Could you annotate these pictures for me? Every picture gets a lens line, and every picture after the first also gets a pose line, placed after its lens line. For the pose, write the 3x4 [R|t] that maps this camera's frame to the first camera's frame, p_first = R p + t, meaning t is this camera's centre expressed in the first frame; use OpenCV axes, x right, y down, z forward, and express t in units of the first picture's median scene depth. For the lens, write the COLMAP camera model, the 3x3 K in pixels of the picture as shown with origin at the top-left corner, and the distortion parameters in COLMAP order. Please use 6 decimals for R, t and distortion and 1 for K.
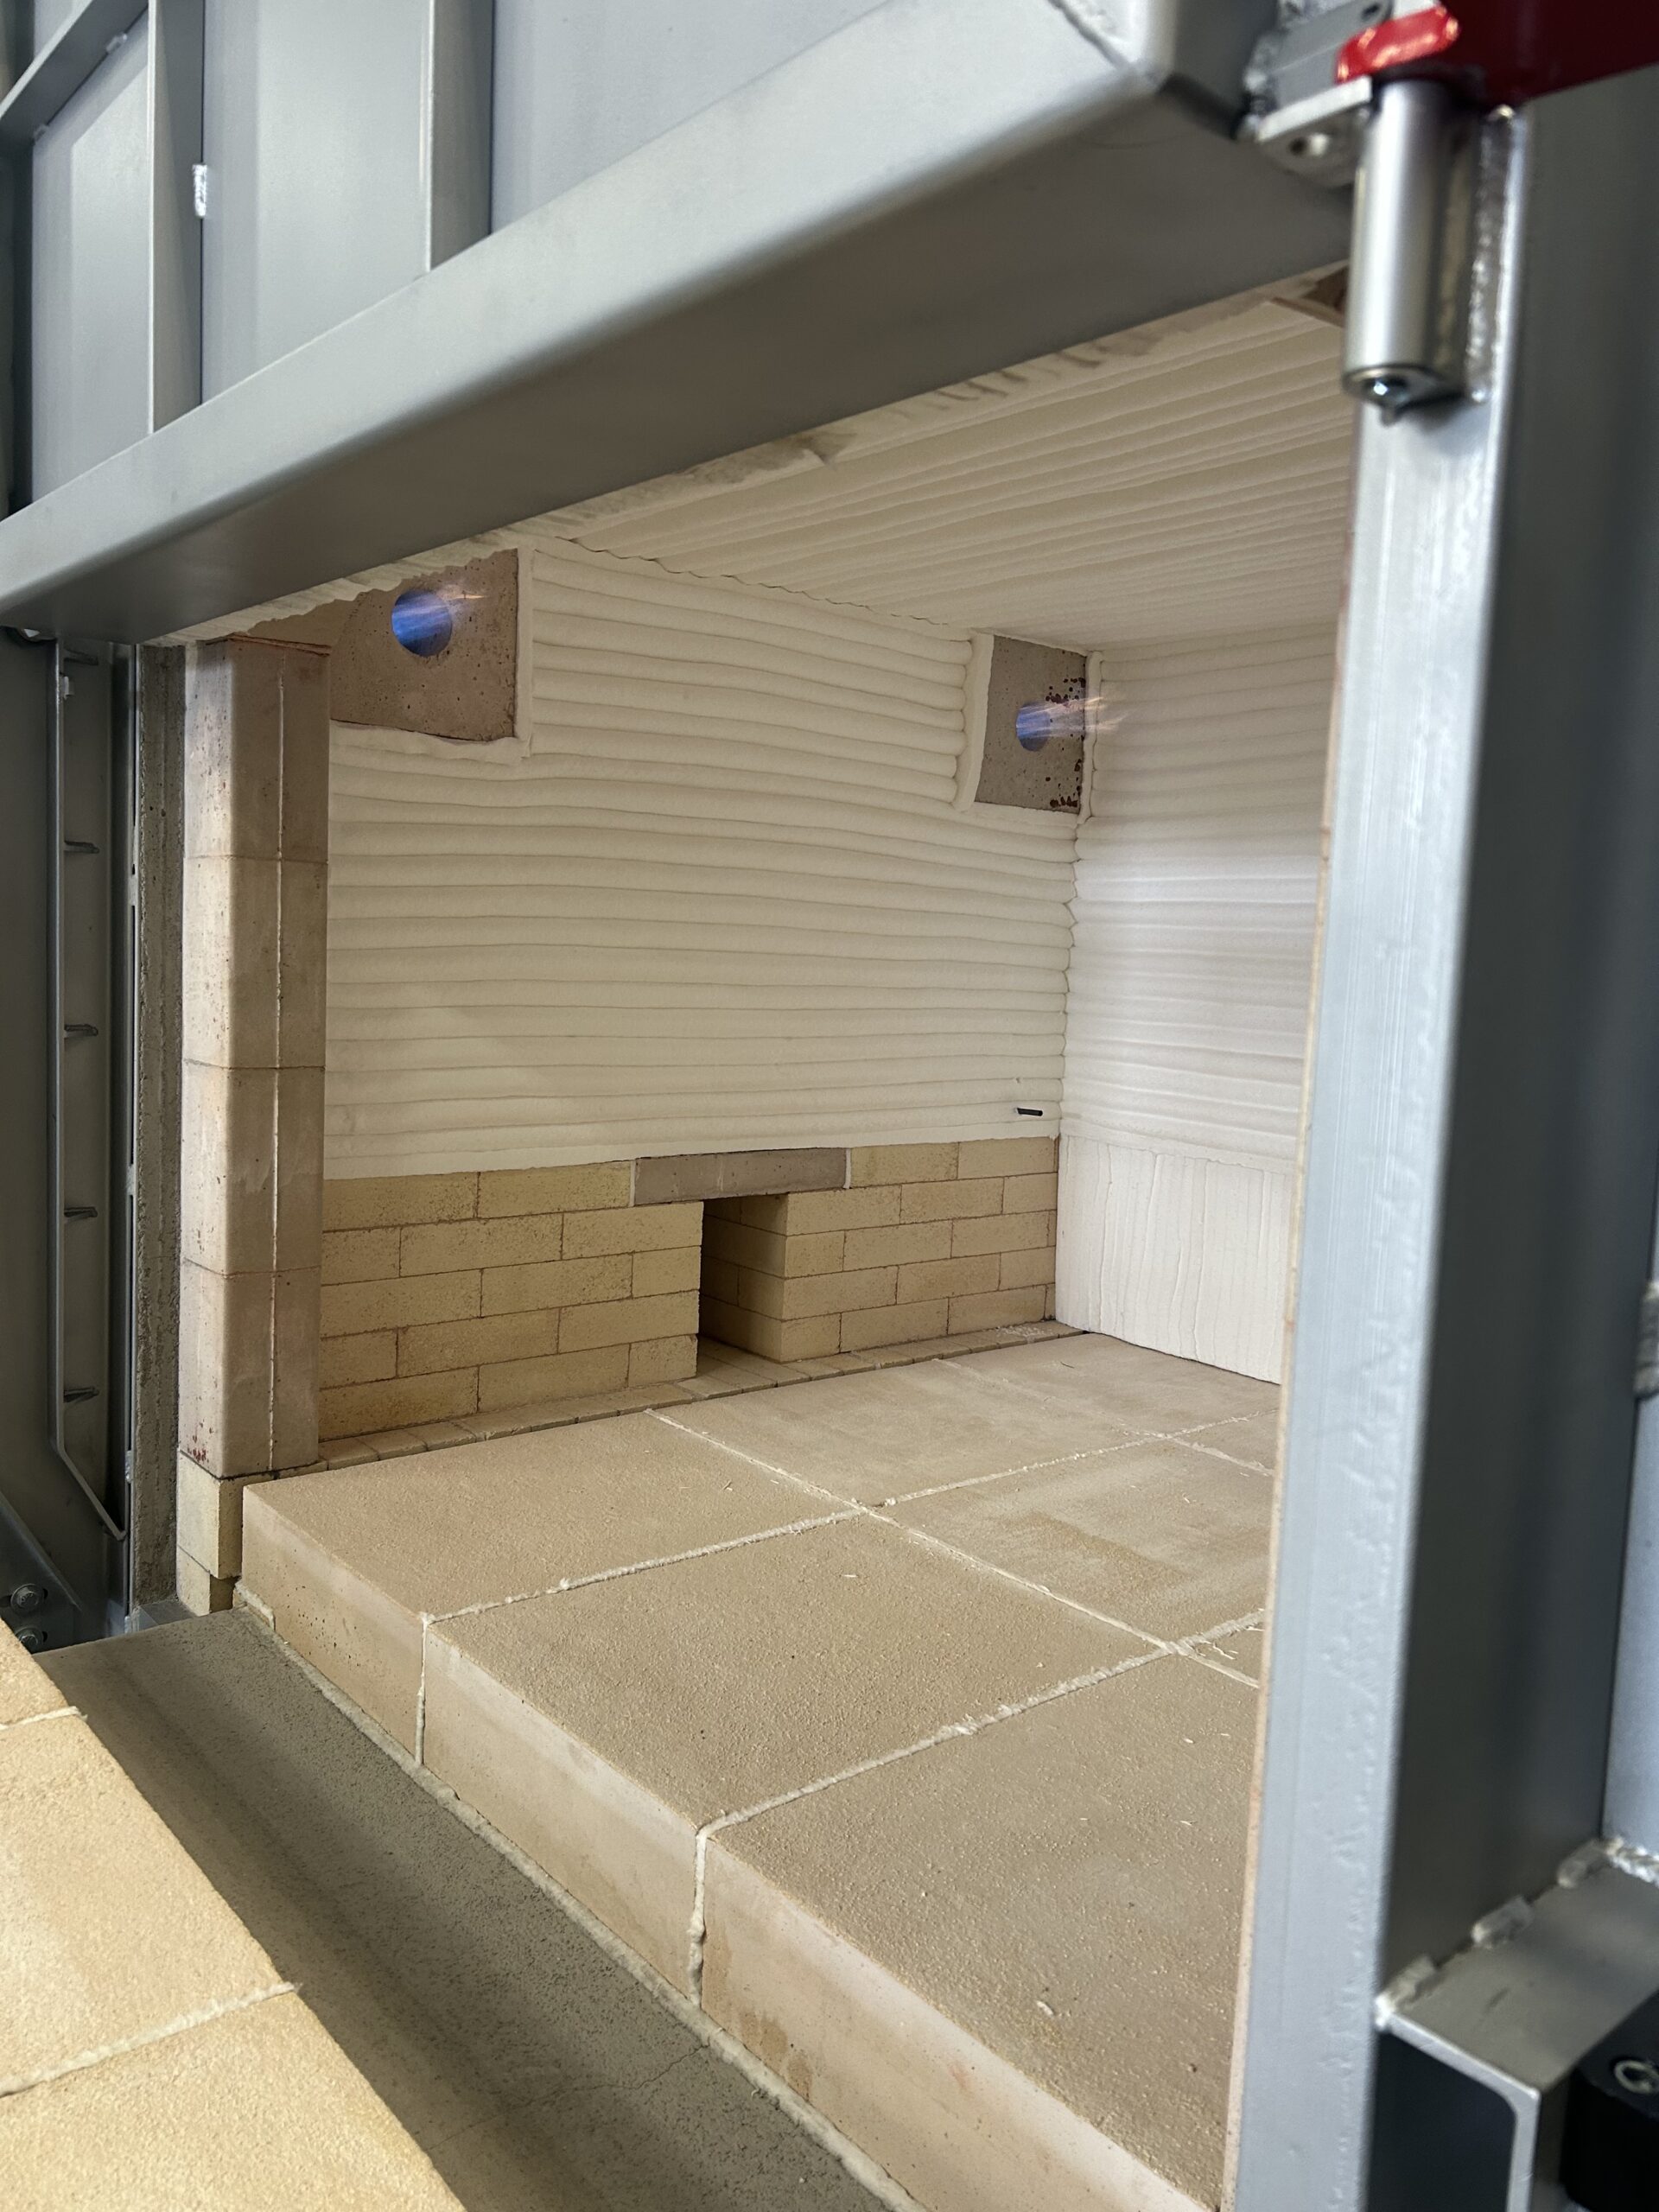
lens RADIAL K [[1662.9, 0, 831.1], [0, 1662.9, 1116.9], [0, 0, 1]] dist [0.036144, -0.048489]
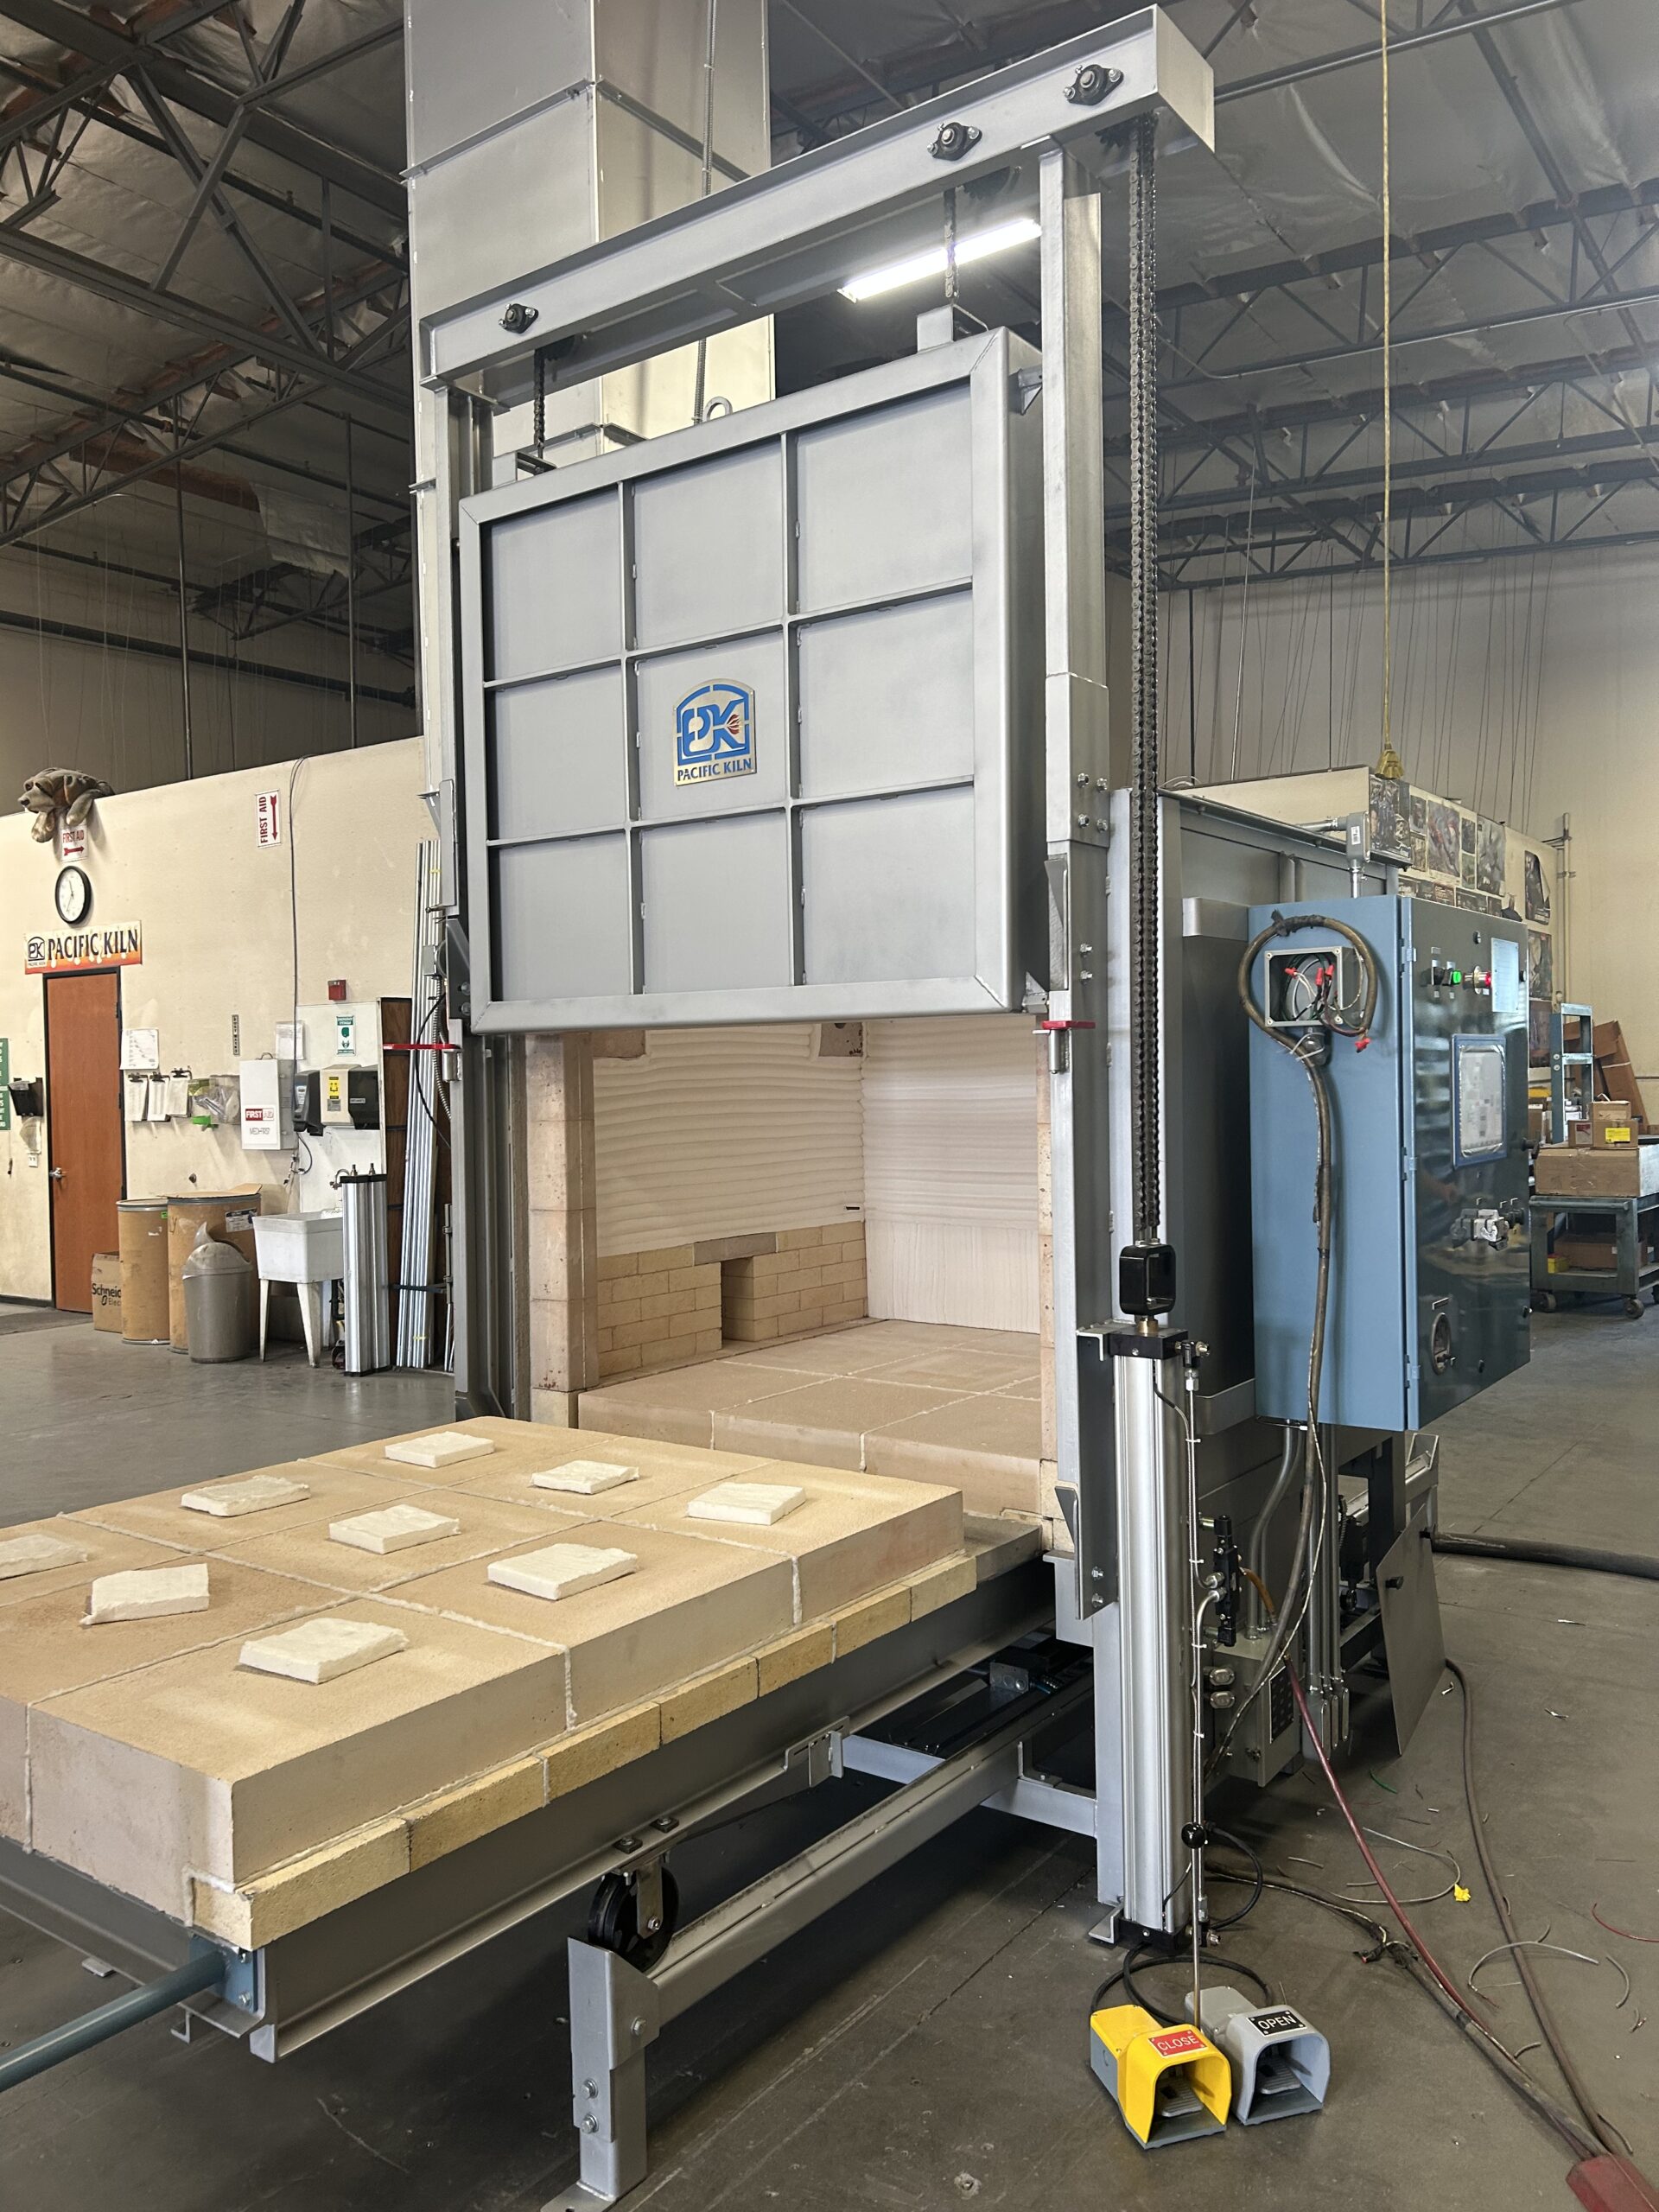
lens RADIAL K [[1662.9, 0, 825.3], [0, 1662.9, 1103.3], [0, 0, 1]] dist [0.036144, -0.048489]
pose [[0.968417, -0.065533, 0.240570, -0.412950], [0.085911, 0.993460, -0.075211, 0.020586], [-0.234068, 0.093503, 0.967713, -0.993468]]
